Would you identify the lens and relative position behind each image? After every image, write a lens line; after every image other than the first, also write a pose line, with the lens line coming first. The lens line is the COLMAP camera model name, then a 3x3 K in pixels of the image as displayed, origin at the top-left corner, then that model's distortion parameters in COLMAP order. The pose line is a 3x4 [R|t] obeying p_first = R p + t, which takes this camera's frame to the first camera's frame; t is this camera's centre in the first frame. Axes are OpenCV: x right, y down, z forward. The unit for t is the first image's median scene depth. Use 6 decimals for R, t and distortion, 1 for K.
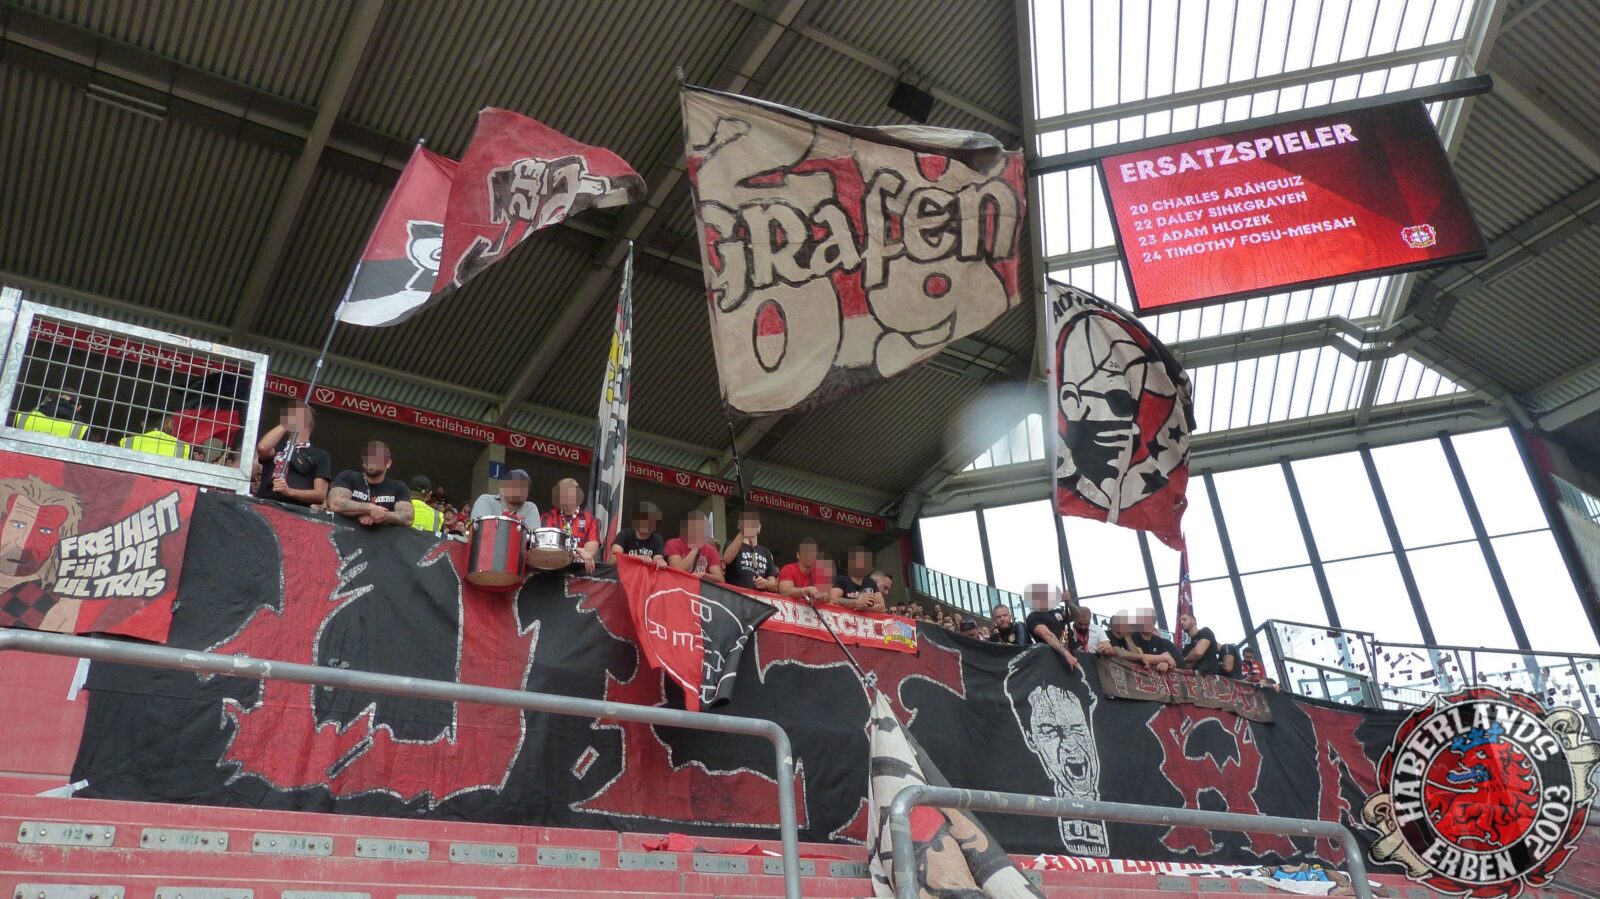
lens RADIAL K [[1241.5, 0, 803.7], [0, 1241.5, 444.0], [0, 0, 1]] dist [-0.047341, 0.045733]
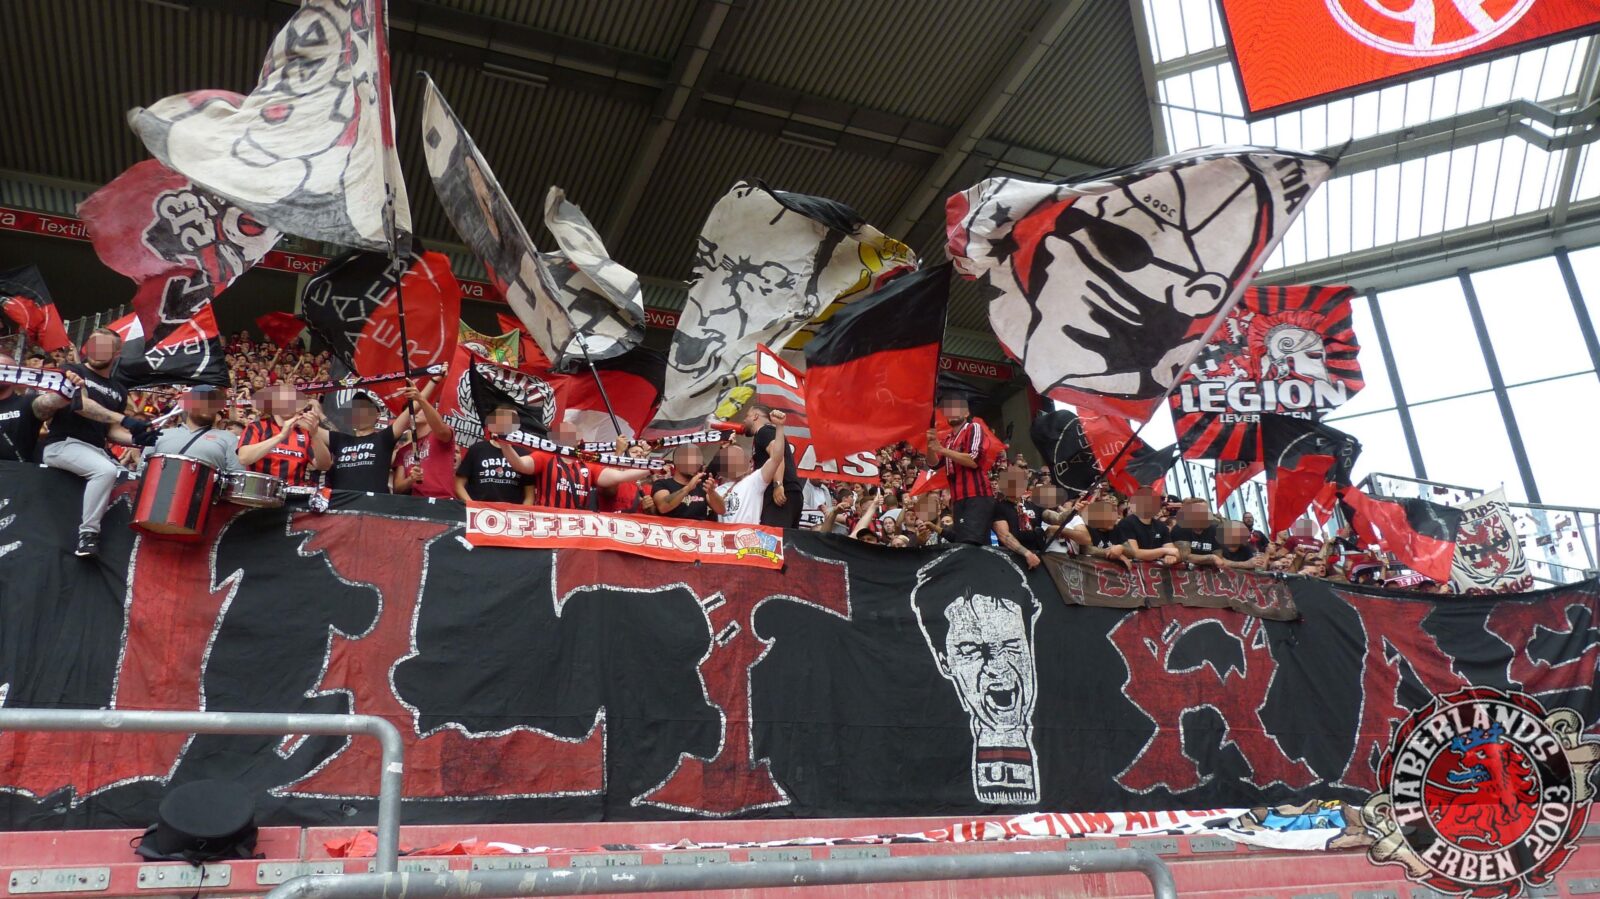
lens RADIAL K [[1234.3, 0, 801.5], [0, 1234.3, 461.1], [0, 0, 1]] dist [-0.029950, 0.013660]
pose [[0.985248, -0.049509, -0.163816, 0.162443], [0.071432, 0.988836, 0.130773, -0.005404], [0.155512, -0.140545, 0.977785, 0.143525]]
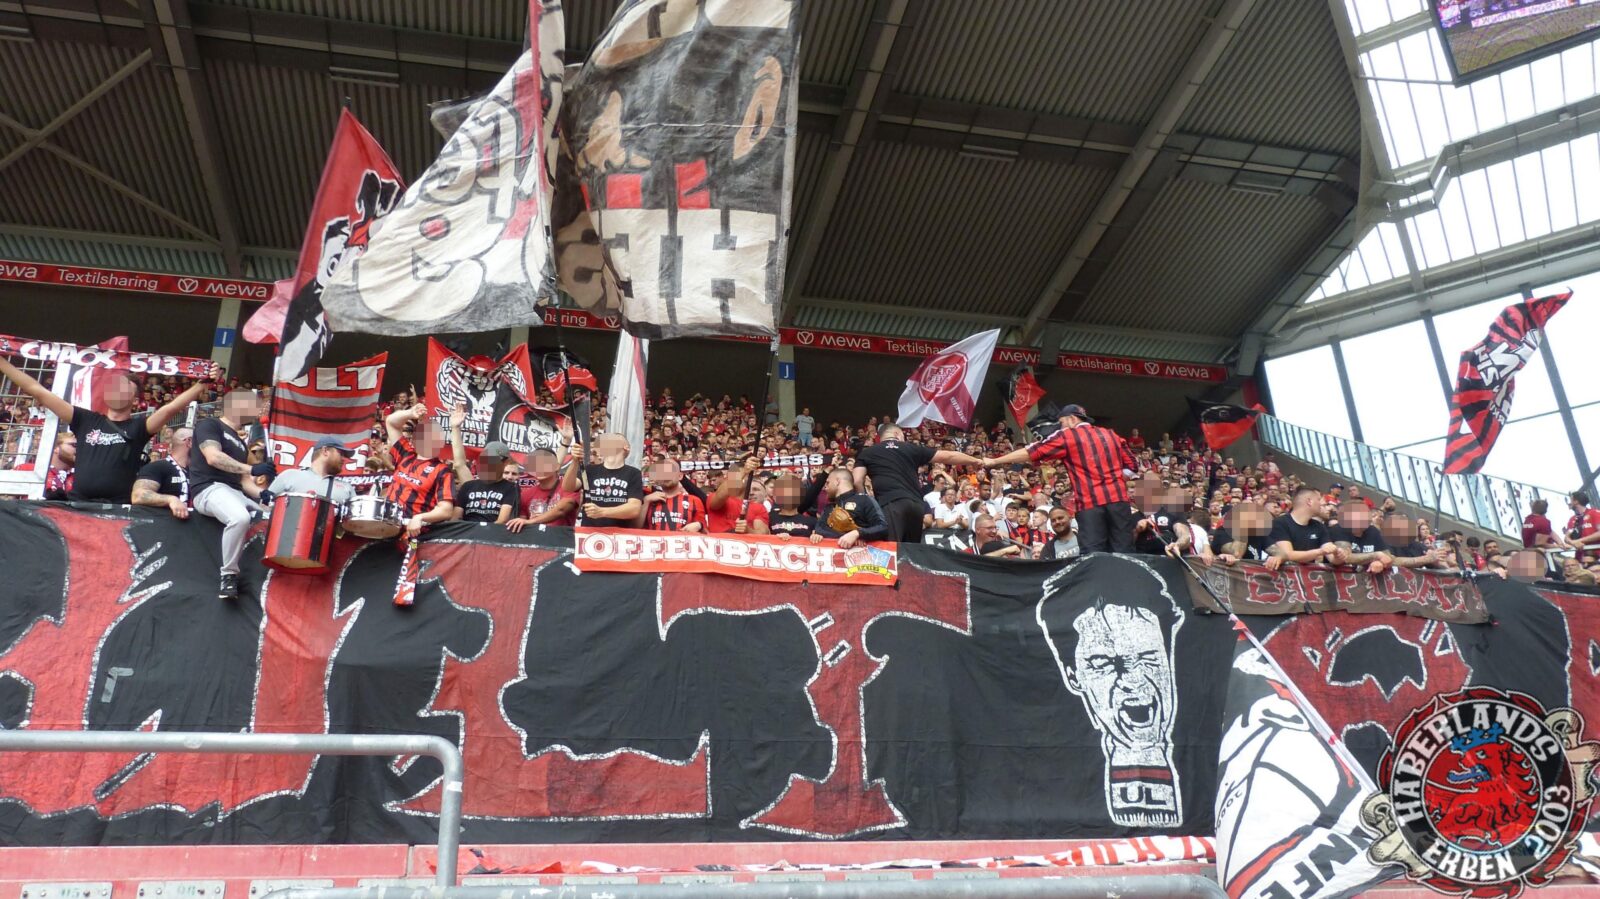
lens RADIAL K [[1234.0, 0, 794.9], [0, 1234.0, 449.4], [0, 0, 1]] dist [-0.042559, 0.039539]
pose [[0.932482, -0.104281, -0.345836, 0.212860], [0.141218, 0.986466, 0.083318, 0.004263], [0.332467, -0.126531, 0.934588, 0.163033]]
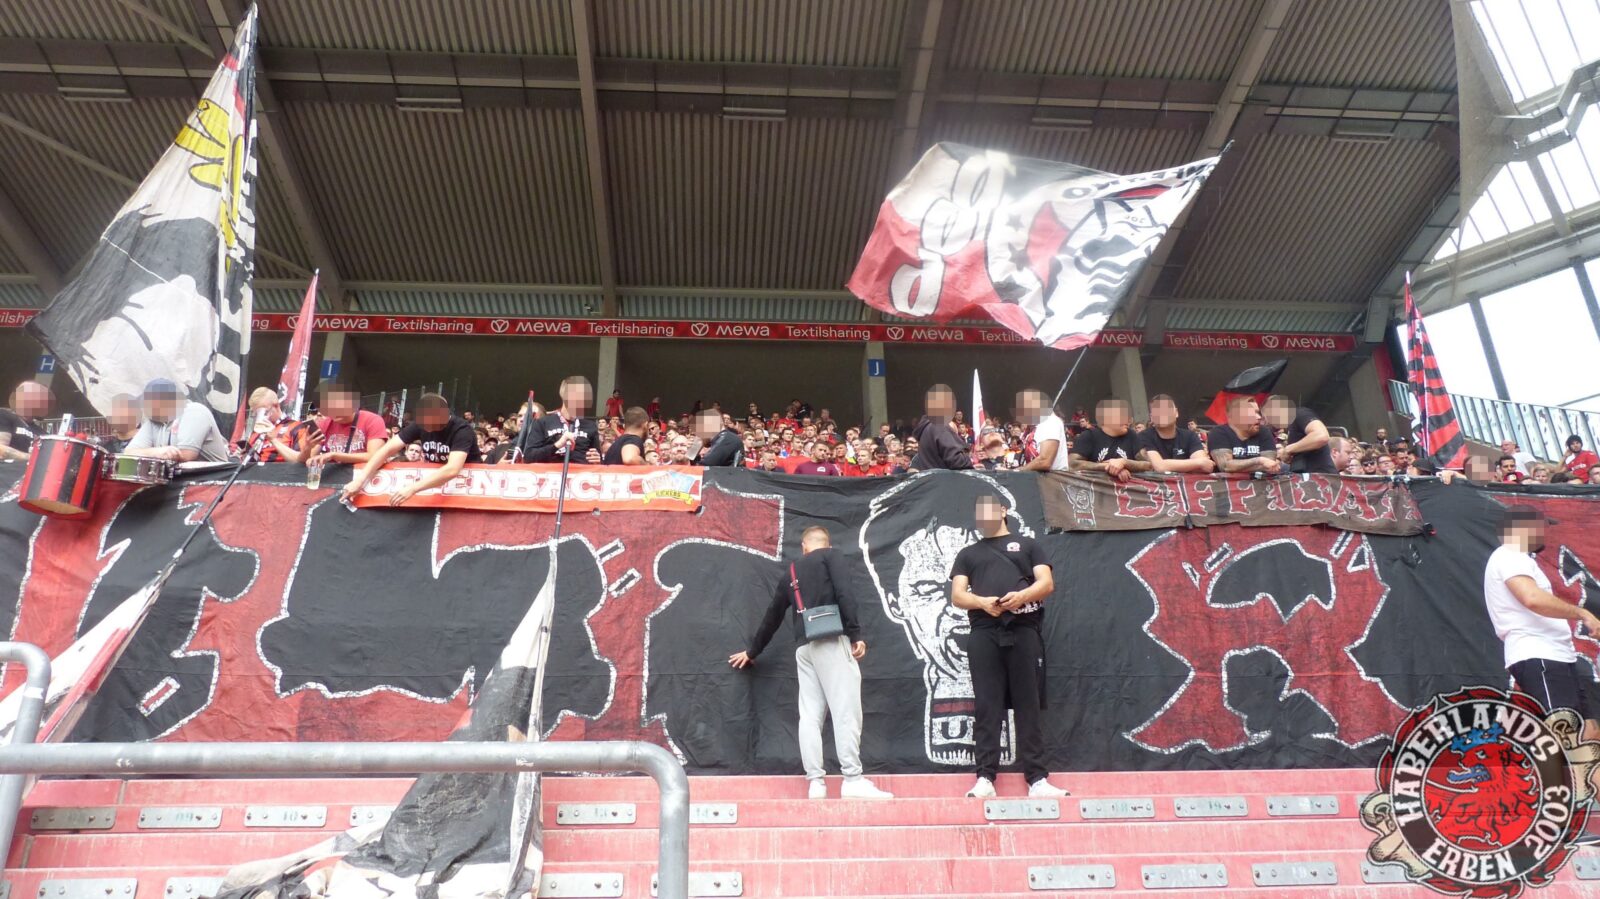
lens RADIAL K [[1232.4, 0, 801.7], [0, 1232.4, 451.0], [0, 0, 1]] dist [-0.027252, 0.006877]
pose [[0.866174, -0.161787, -0.472830, 0.337943], [0.204284, 0.978112, 0.039549, 0.078963], [0.456083, -0.130848, 0.880266, 0.256516]]
